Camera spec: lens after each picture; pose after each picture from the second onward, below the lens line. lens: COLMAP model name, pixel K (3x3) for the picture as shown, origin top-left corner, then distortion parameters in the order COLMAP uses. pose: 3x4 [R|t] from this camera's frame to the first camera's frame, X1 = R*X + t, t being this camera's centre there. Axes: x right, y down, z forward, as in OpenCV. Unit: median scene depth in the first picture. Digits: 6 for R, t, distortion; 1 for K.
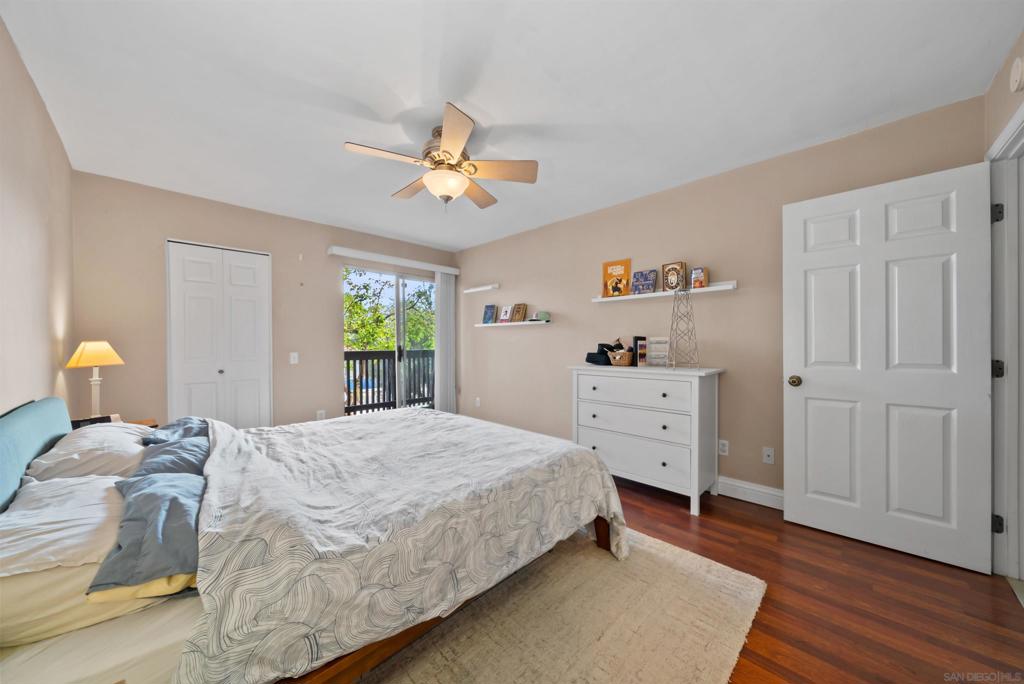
lens RADIAL K [[352.2, 0, 512.0], [0, 352.2, 345.8], [0, 0, 1]] dist [-0.002313, -0.000064]
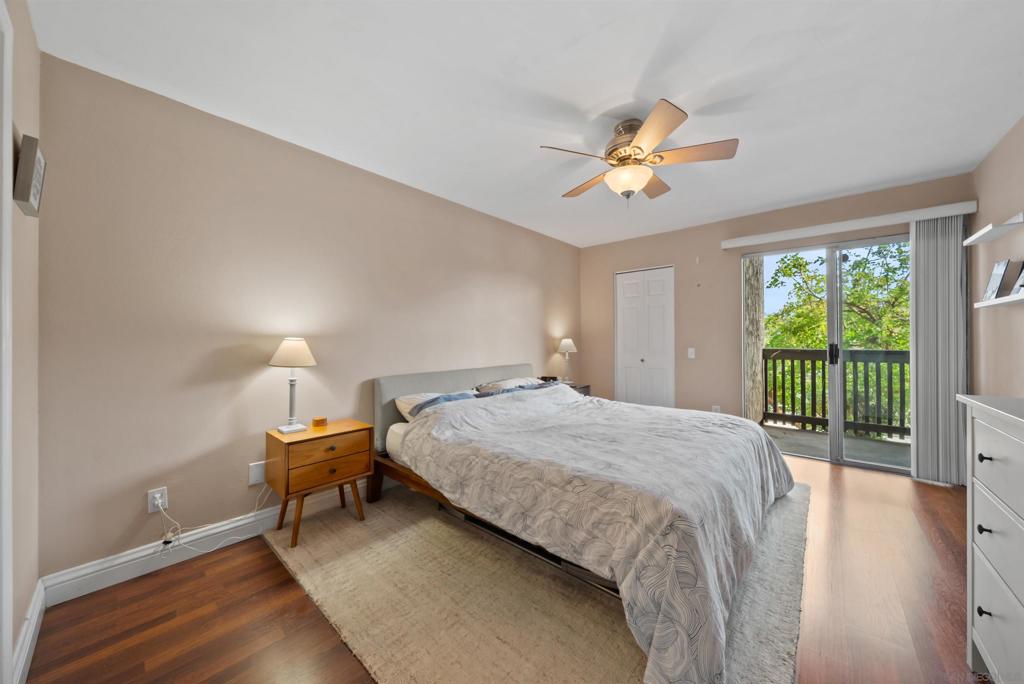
lens RADIAL K [[356.0, 0, 511.4], [0, 356.0, 339.6], [0, 0, 1]] dist [-0.004136, -0.000118]
pose [[0.053133, -0.000786, -0.998587, 0.913939], [-0.005032, 0.999987, -0.001055, -0.008502], [0.998575, 0.005081, 0.053128, 0.713268]]
